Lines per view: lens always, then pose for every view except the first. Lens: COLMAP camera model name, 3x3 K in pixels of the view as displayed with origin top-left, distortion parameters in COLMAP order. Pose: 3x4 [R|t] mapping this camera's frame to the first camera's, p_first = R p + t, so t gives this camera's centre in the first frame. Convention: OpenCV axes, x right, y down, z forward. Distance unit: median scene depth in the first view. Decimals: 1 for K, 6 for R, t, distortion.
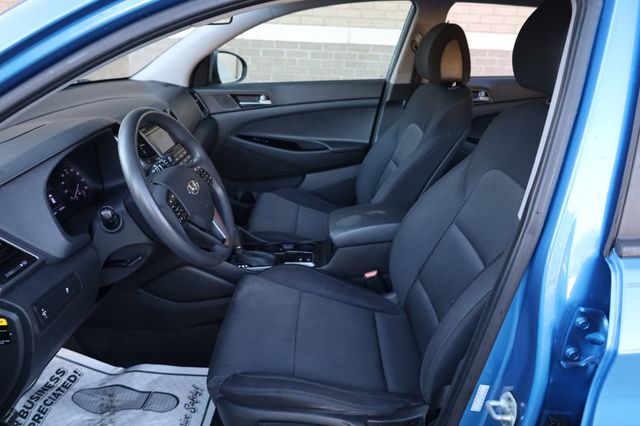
lens RADIAL K [[438.9, 0, 320.0], [0, 438.9, 213.0], [0, 0, 1]] dist [-0.010561, 0.003293]
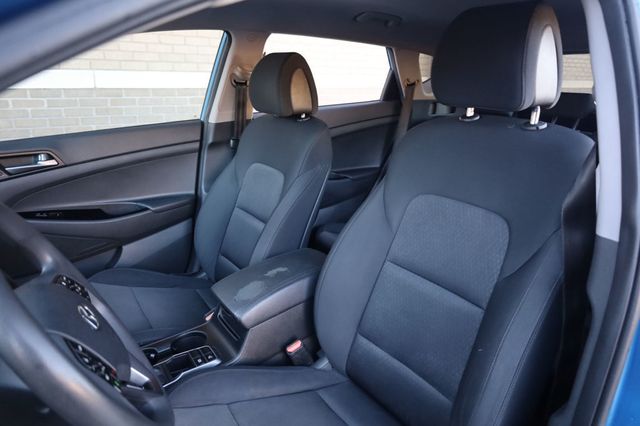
lens RADIAL K [[434.5, 0, 320.0], [0, 434.5, 213.0], [0, 0, 1]] dist [0.000343, -0.000291]
pose [[0.828481, -0.193507, 0.525524, -0.146719], [0.239598, 0.970660, -0.020309, -0.049188], [-0.506175, 0.142740, 0.850537, 0.169825]]
